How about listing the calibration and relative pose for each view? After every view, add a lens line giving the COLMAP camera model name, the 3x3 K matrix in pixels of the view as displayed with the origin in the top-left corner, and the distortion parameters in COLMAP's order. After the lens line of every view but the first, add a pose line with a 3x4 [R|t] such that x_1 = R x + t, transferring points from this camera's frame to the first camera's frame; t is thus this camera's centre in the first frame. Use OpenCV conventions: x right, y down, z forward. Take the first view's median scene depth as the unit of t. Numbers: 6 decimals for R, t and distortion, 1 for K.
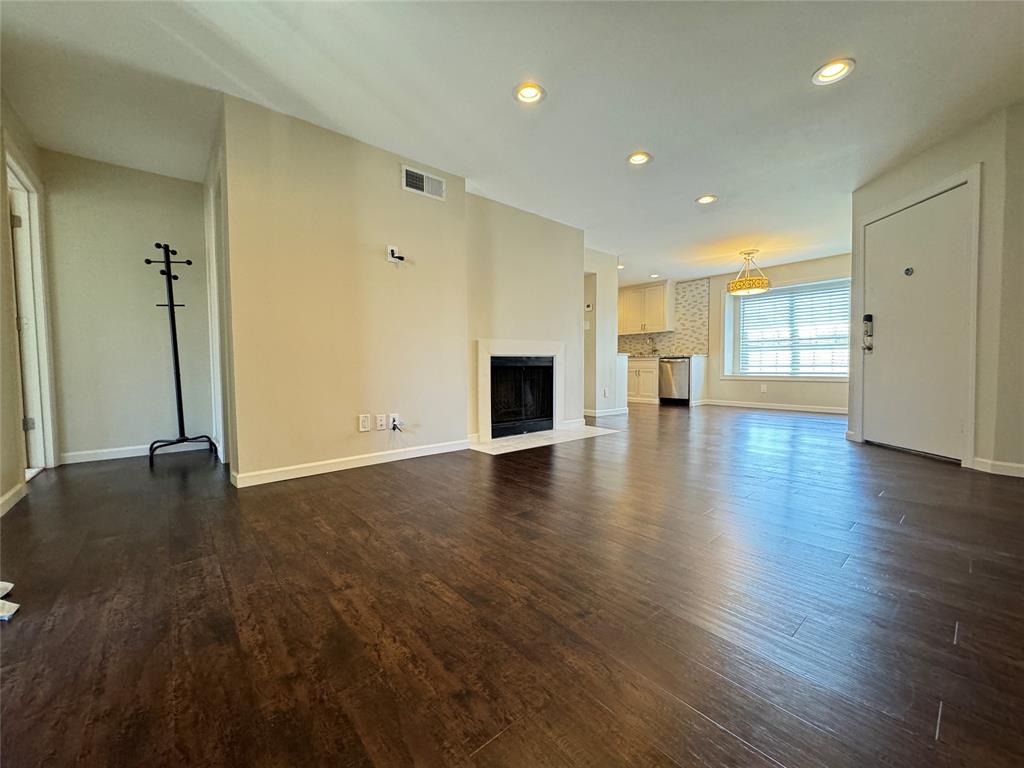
lens RADIAL K [[406.9, 0, 513.9], [0, 406.9, 385.7], [0, 0, 1]] dist [-0.001144, 0.000233]
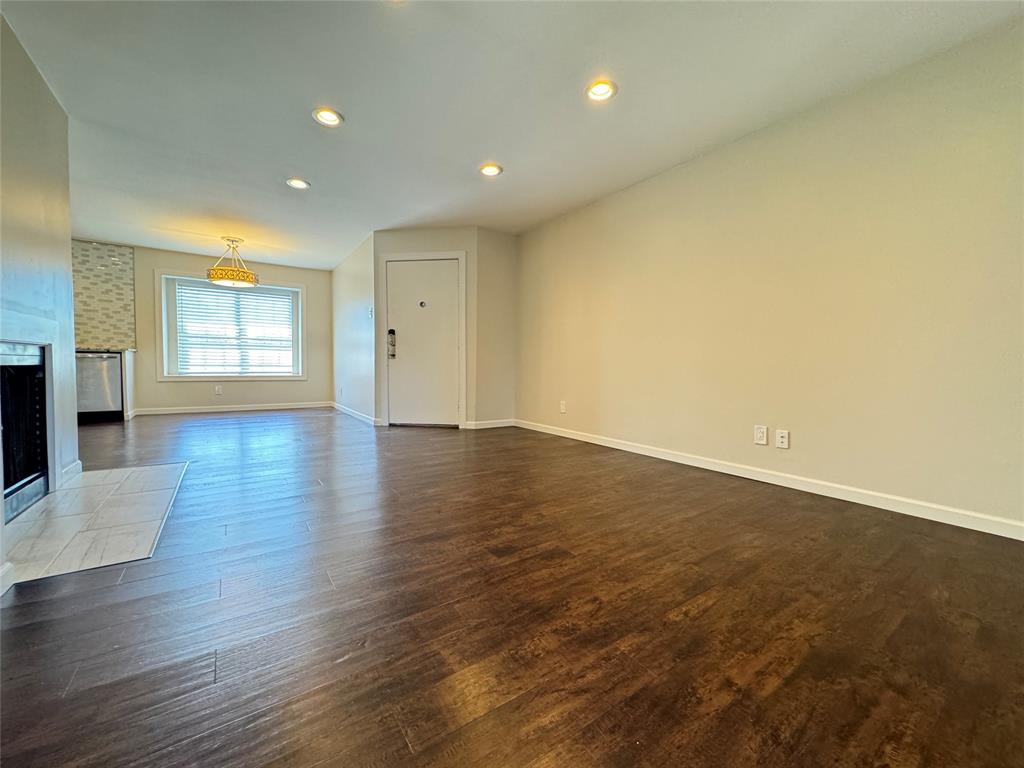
lens RADIAL K [[406.9, 0, 512.3], [0, 406.9, 381.5], [0, 0, 1]] dist [-0.001144, 0.000233]
pose [[0.097039, -0.032933, 0.994736, -0.396191], [0.035982, 0.998915, 0.029561, -0.026934], [-0.994630, 0.032924, 0.098119, 0.447173]]
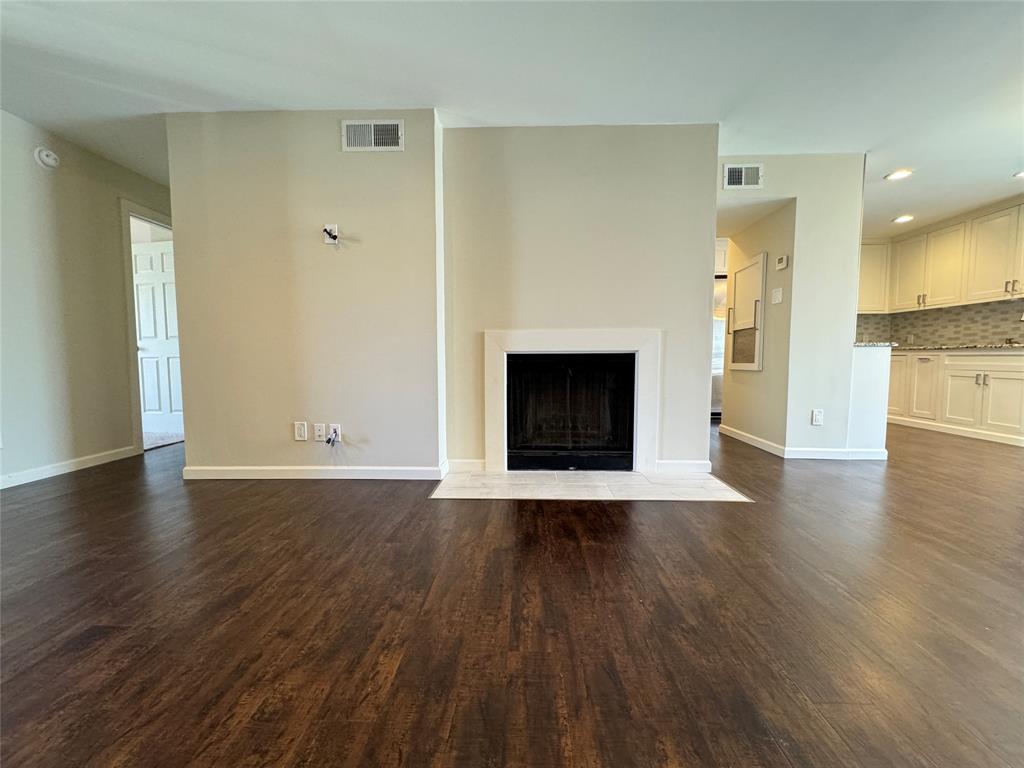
lens RADIAL K [[406.9, 0, 510.5], [0, 406.9, 386.7], [0, 0, 1]] dist [-0.001144, 0.000233]
pose [[0.738491, 0.054321, -0.672072, 0.433470], [-0.036992, 0.998512, 0.040057, -0.044995], [0.673248, -0.004720, 0.739402, 0.491821]]
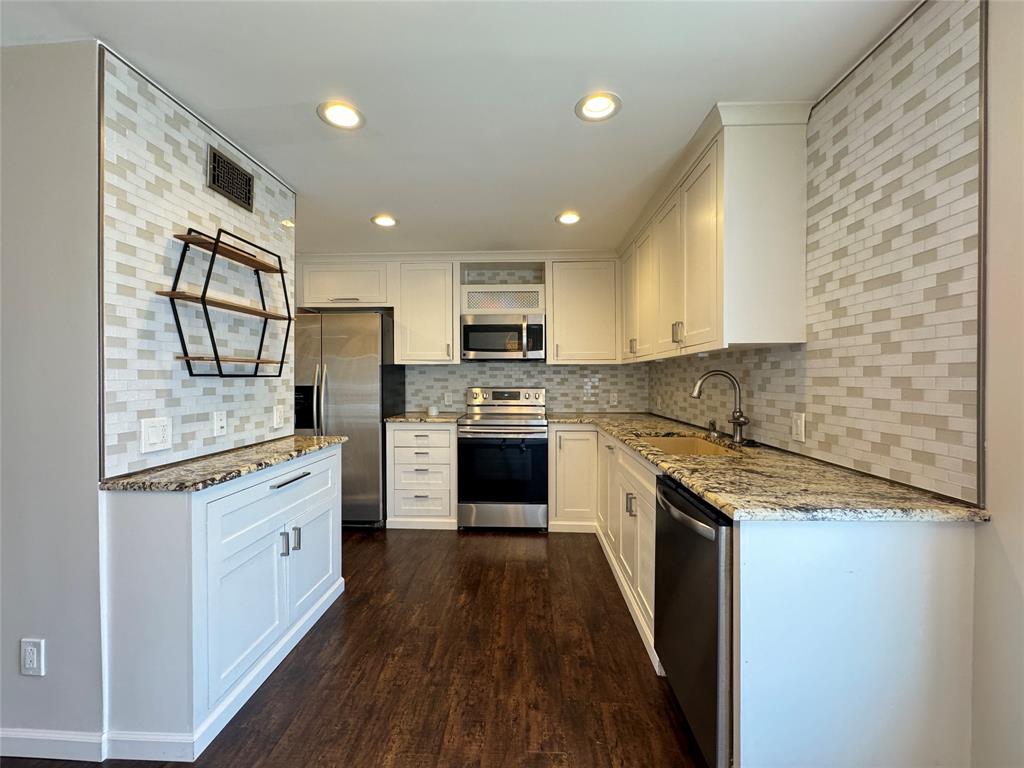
lens RADIAL K [[406.9, 0, 510.0], [0, 406.9, 381.1], [0, 0, 1]] dist [-0.001144, 0.000233]
pose [[0.737311, 0.018618, -0.675297, 0.866146], [-0.049623, 0.998412, -0.026655, -0.206670], [0.673728, 0.053163, 0.737065, 1.516005]]
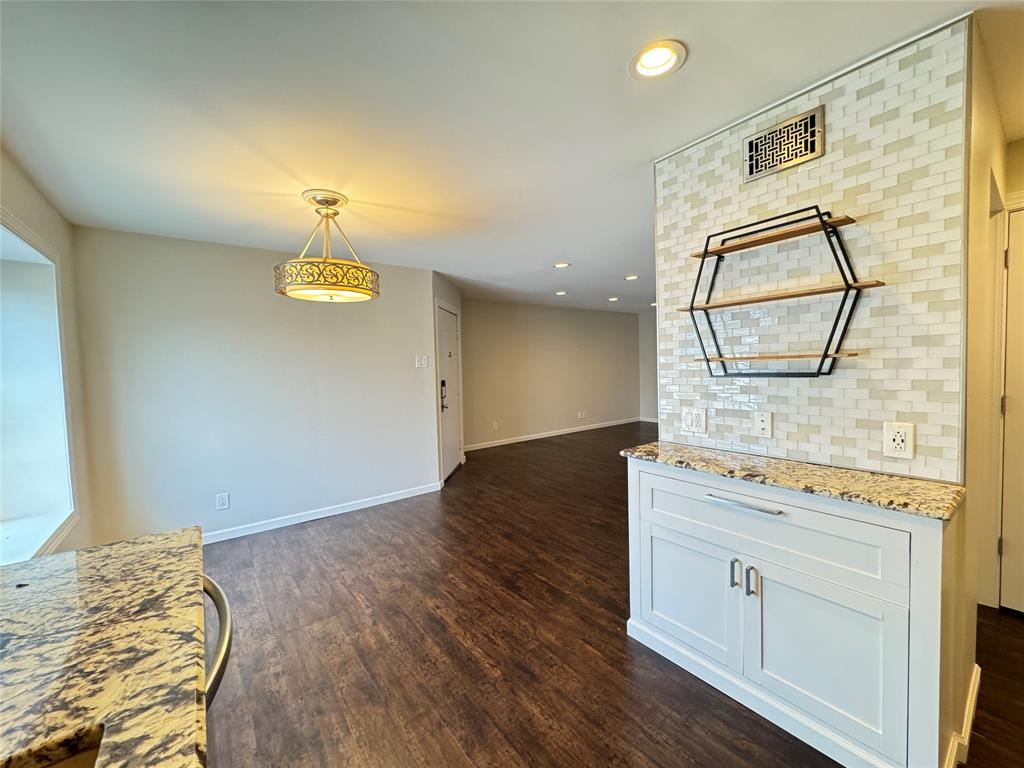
lens RADIAL K [[406.9, 0, 511.2], [0, 406.9, 382.2], [0, 0, 1]] dist [-0.001144, 0.000233]
pose [[-0.998284, 0.042629, 0.040147, 0.559924], [0.046548, 0.993658, 0.102355, -0.257909], [-0.035529, 0.104048, -0.993937, 2.082459]]
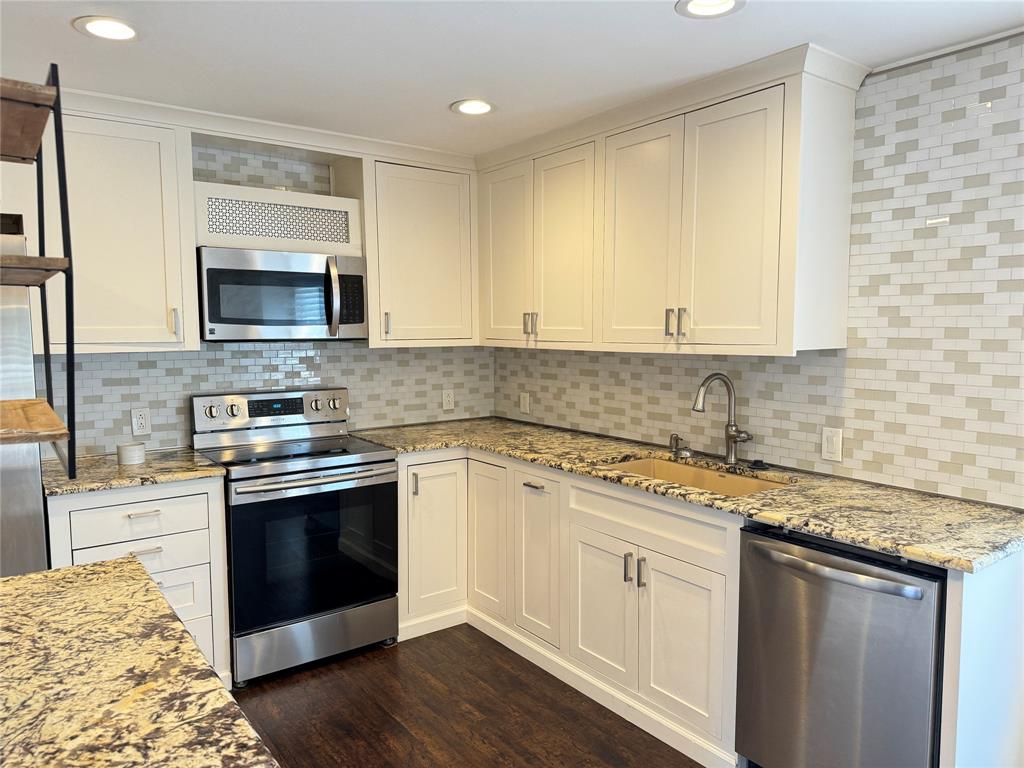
lens RADIAL K [[715.3, 0, 513.1], [0, 715.3, 380.2], [0, 0, 1]] dist [0.048683, -0.064217]
pose [[0.998182, 0.016813, -0.057880, 0.542477], [-0.015725, 0.999692, 0.019207, -0.252423], [0.058185, -0.018262, 0.998139, 1.363715]]
